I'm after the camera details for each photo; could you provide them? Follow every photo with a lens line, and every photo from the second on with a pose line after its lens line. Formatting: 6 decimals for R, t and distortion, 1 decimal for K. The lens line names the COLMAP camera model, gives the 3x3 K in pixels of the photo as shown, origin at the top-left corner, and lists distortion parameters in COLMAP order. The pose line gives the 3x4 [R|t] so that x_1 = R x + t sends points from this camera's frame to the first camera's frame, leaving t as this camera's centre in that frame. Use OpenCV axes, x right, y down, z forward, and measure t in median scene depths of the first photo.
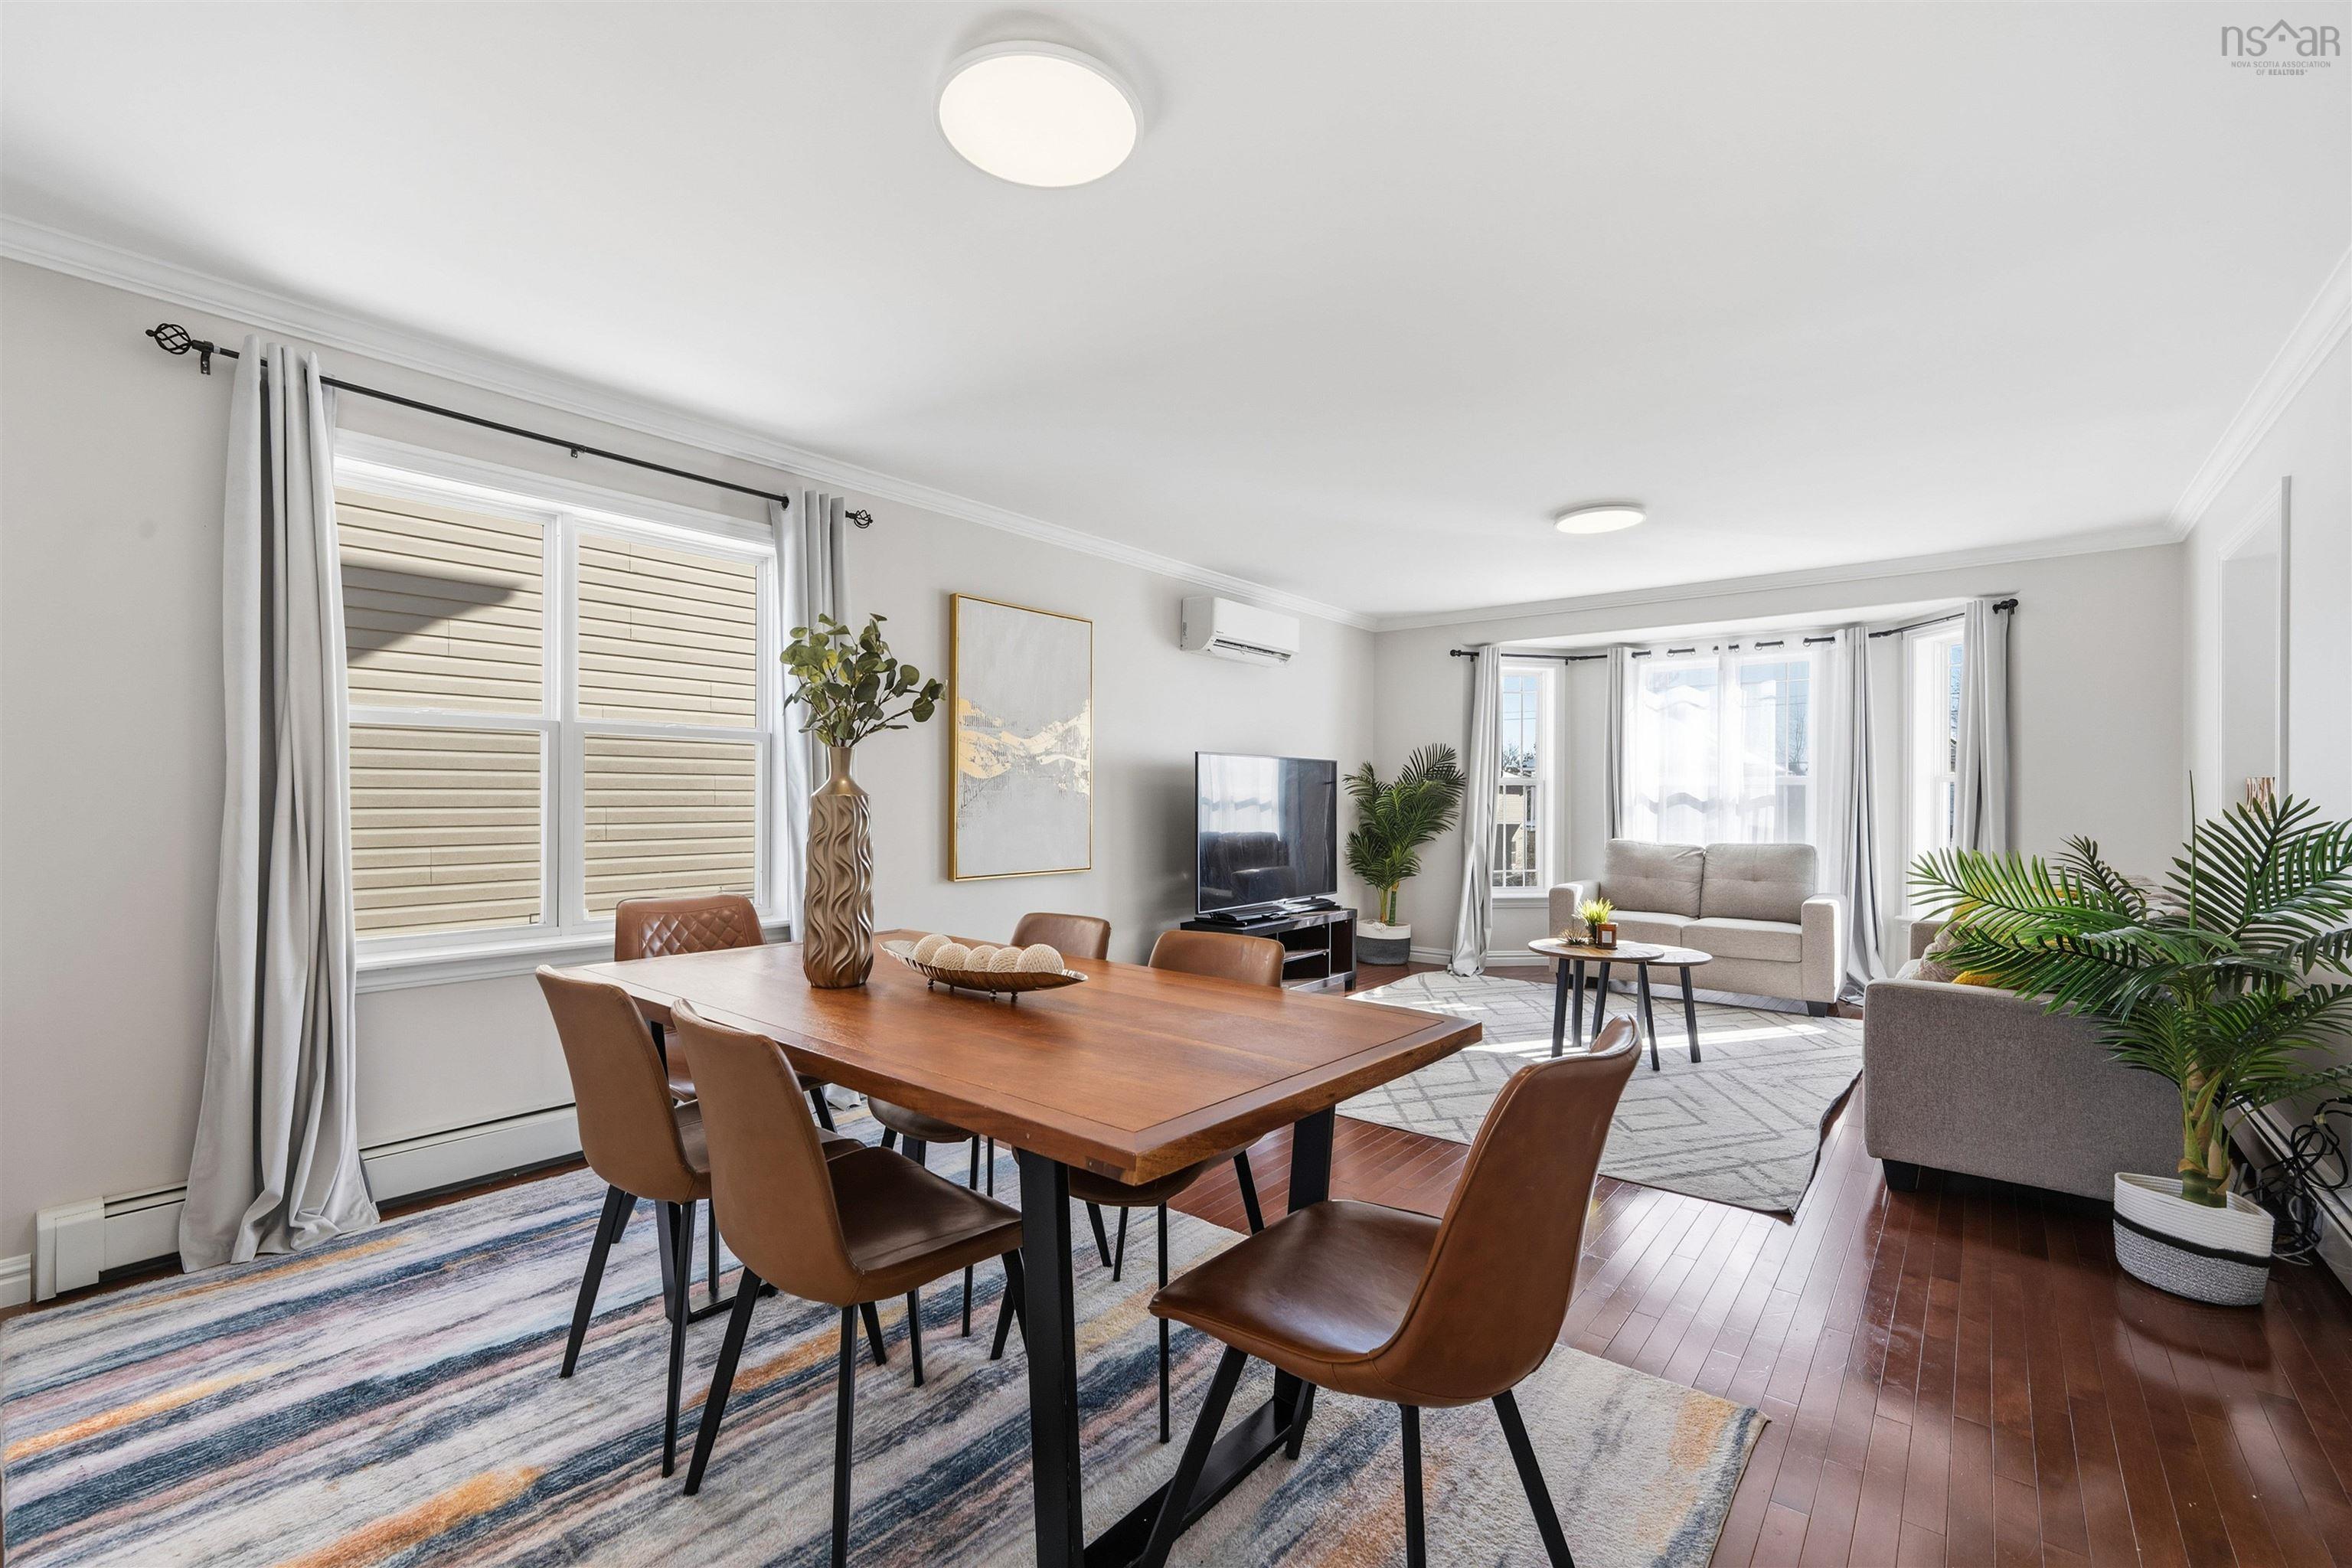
lens RADIAL K [[988.7, 0, 1179.3], [0, 988.7, 790.6], [0, 0, 1]] dist [-0.000071, -0.000021]
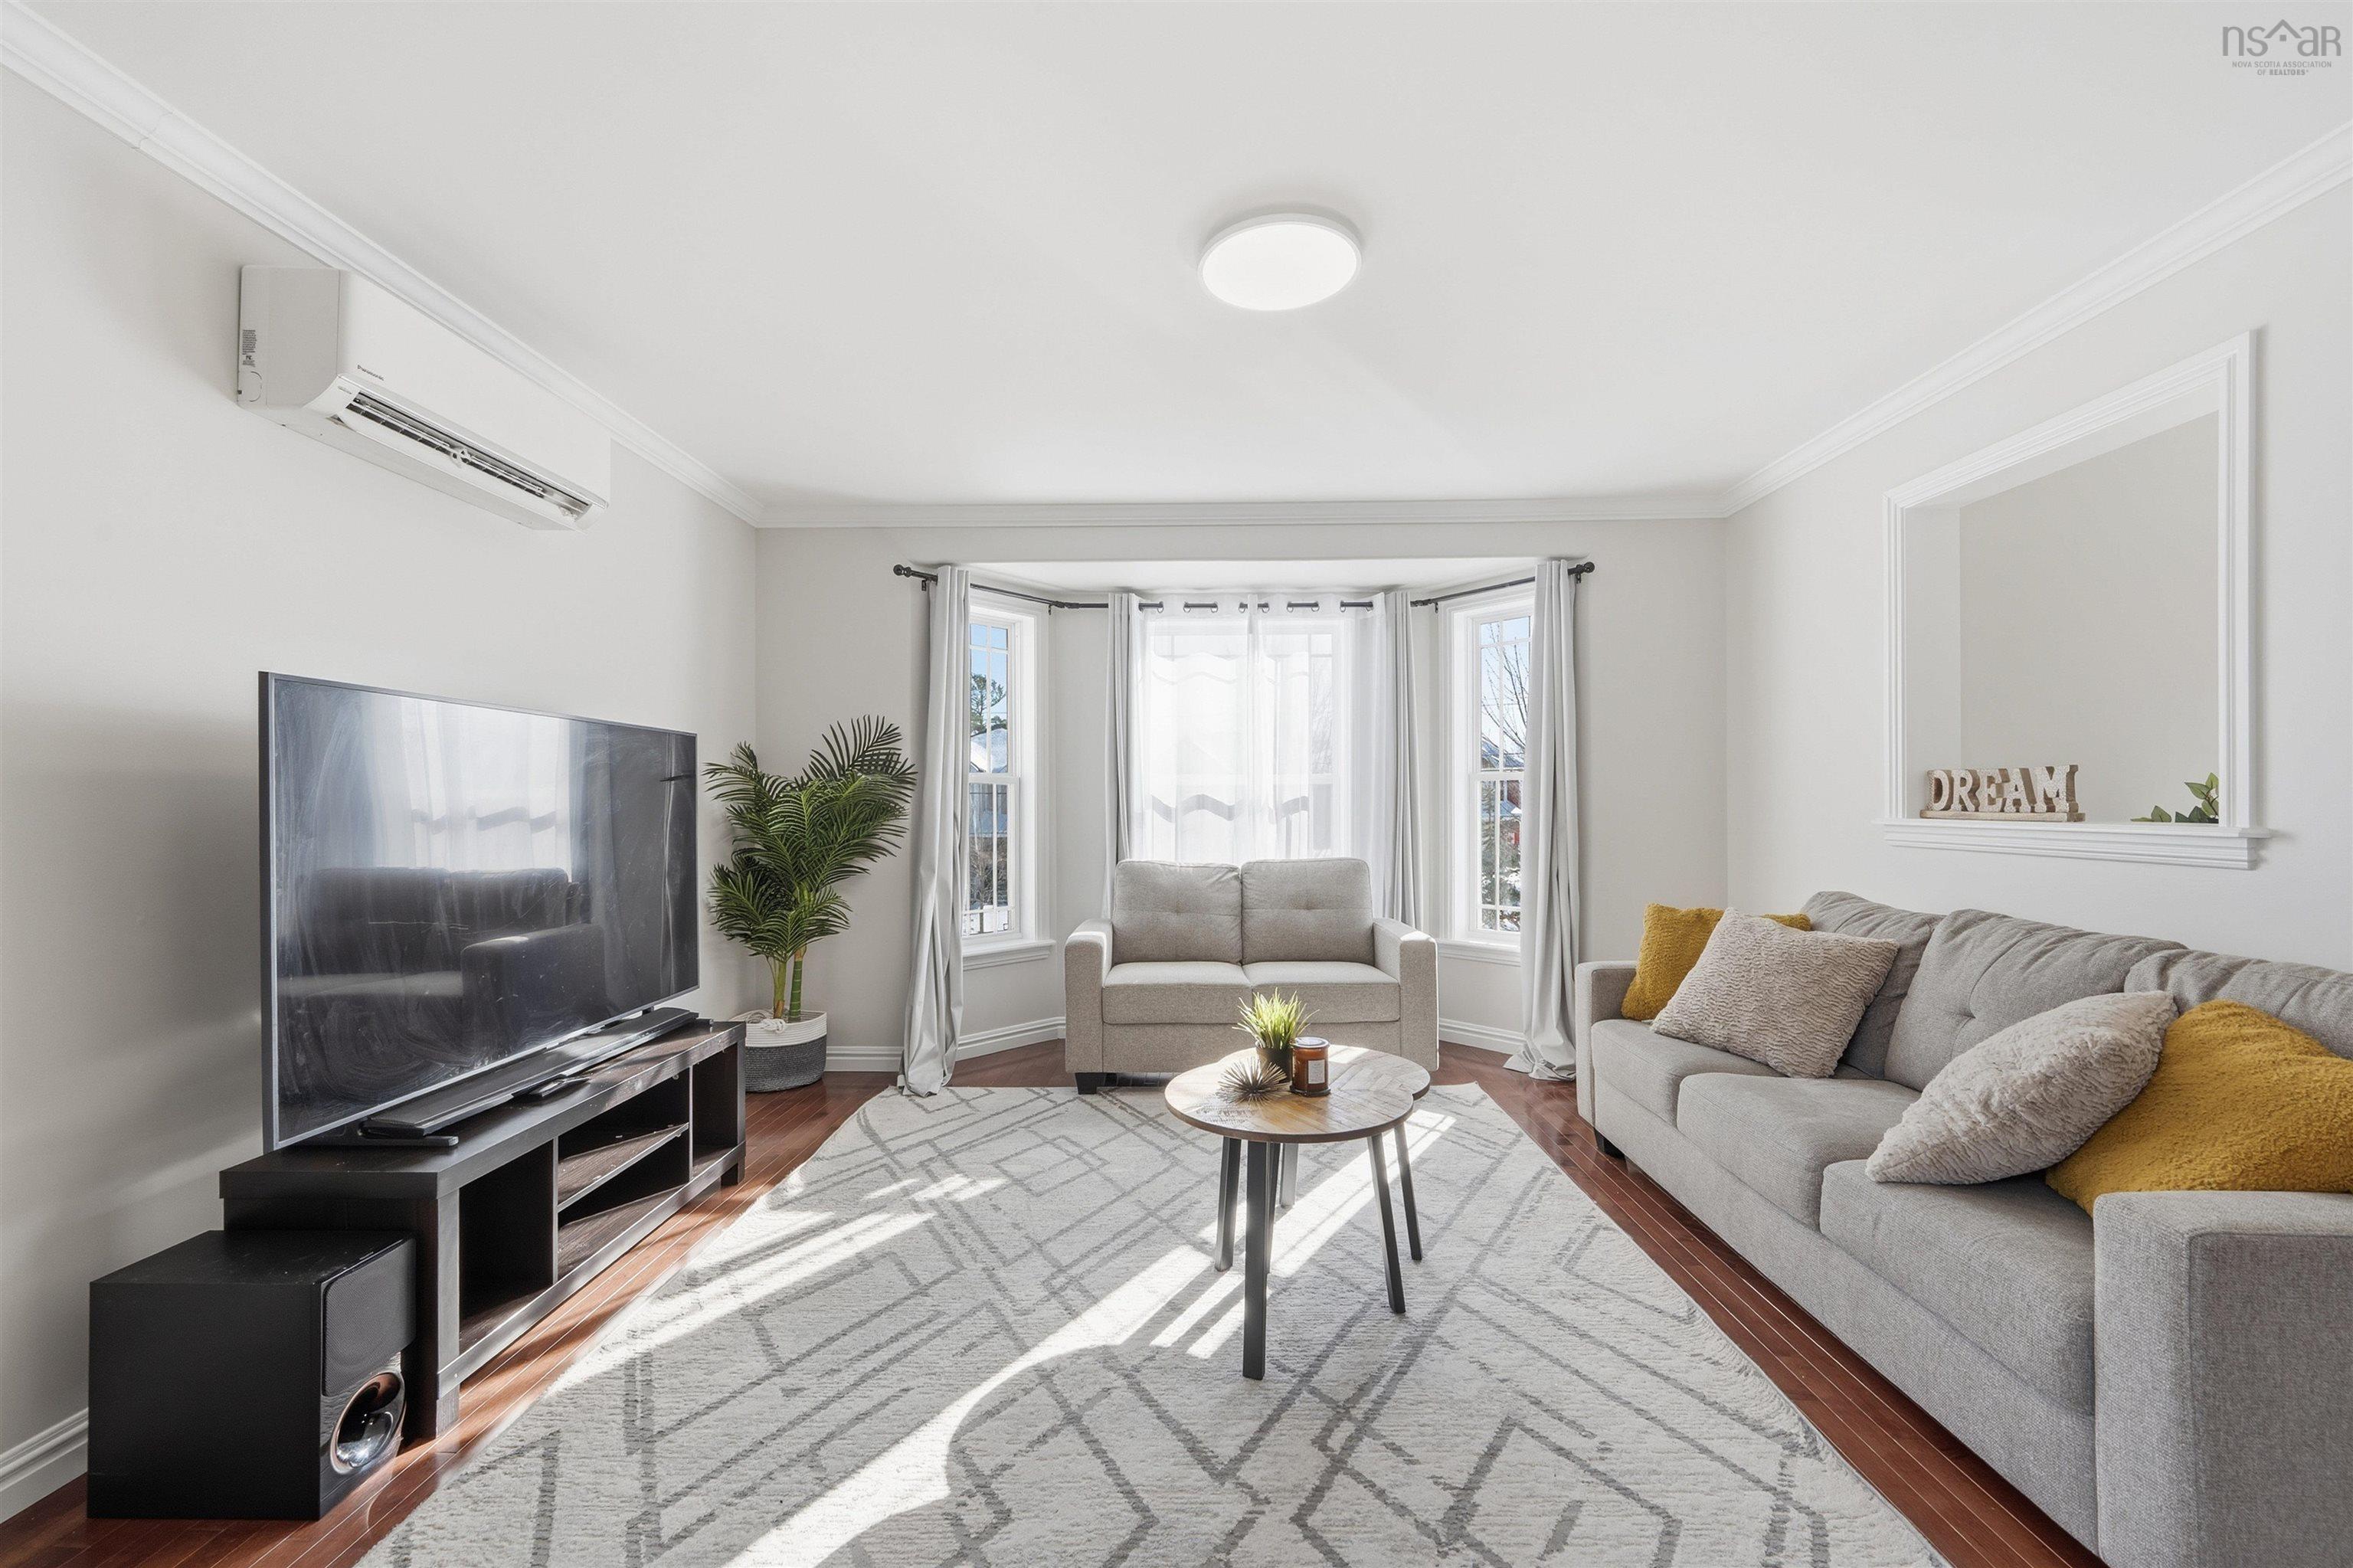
lens RADIAL K [[954.3, 0, 1183.8], [0, 954.3, 800.1], [0, 0, 1]] dist [0.000465, 0.000098]
pose [[0.788917, -0.005523, 0.614475, 0.054049], [0.004750, 0.999985, 0.002890, 0.004588], [-0.614481, 0.000639, 0.788931, 0.458890]]
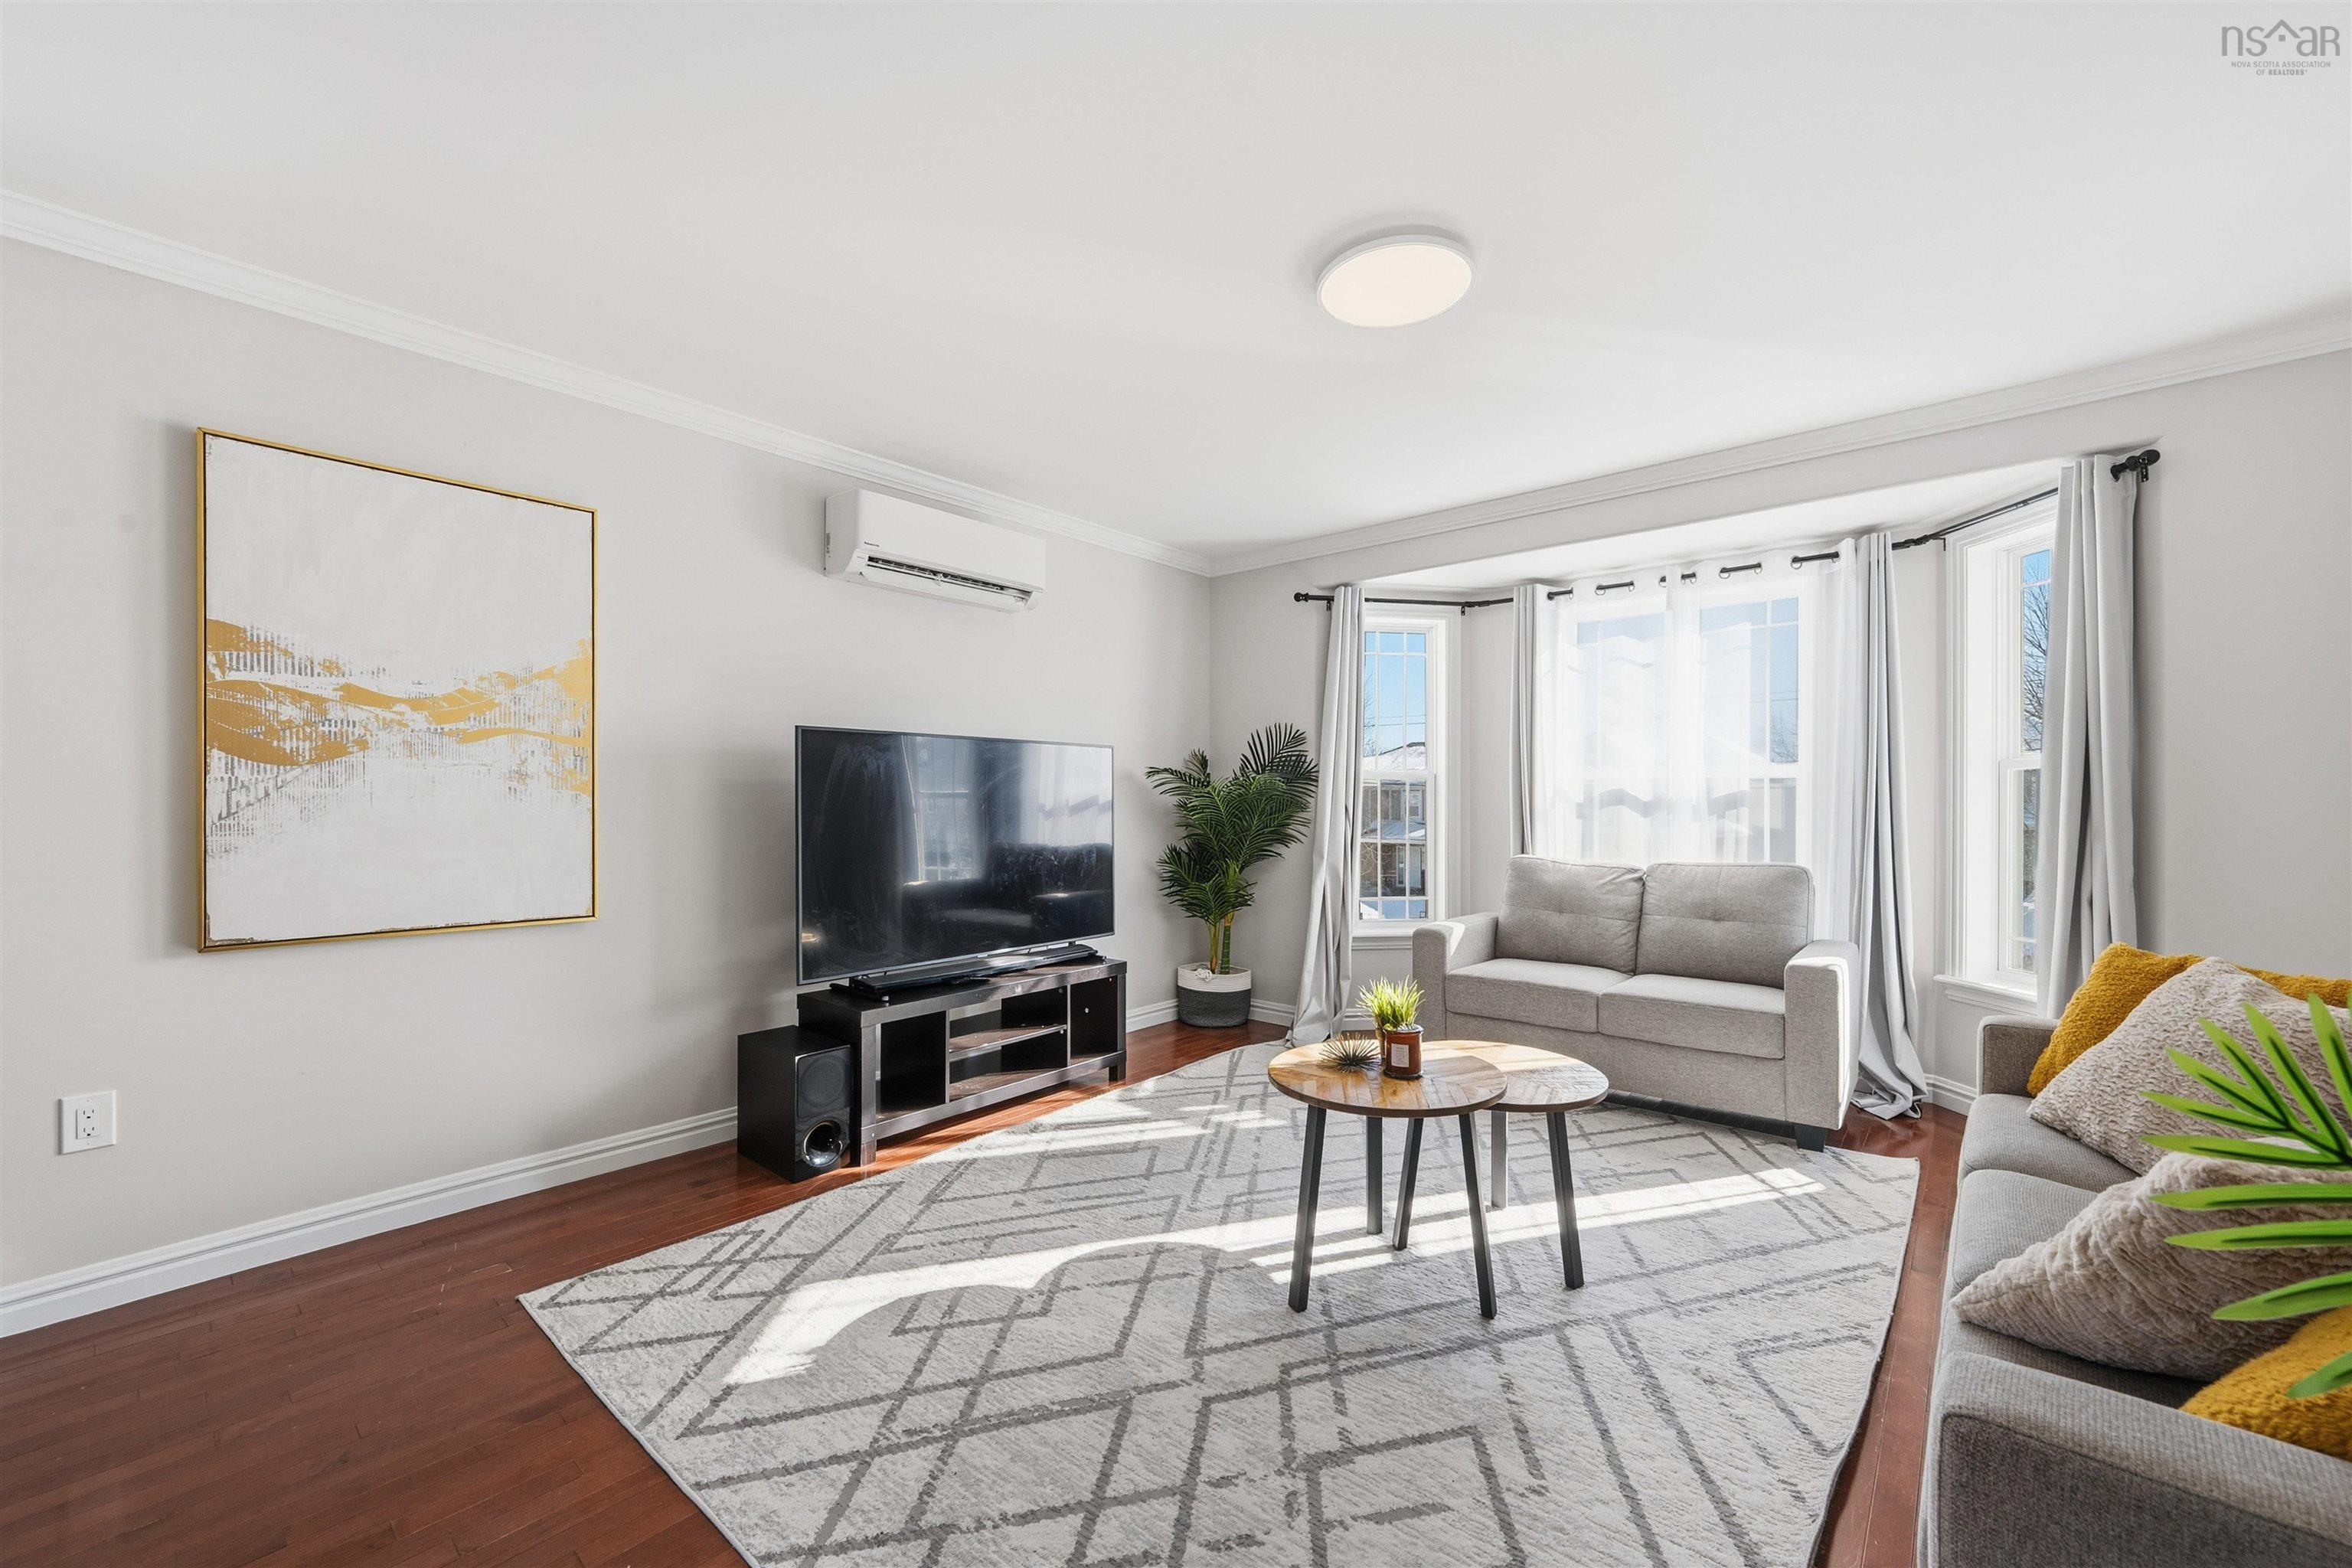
lens RADIAL K [[933.6, 0, 1179.0], [0, 933.6, 799.5], [0, 0, 1]] dist [0.000497, -0.000069]
pose [[0.999457, -0.005729, -0.032454, 0.232260], [0.005854, 0.999976, 0.003755, 0.005562], [0.032432, -0.003943, 0.999466, 0.347423]]
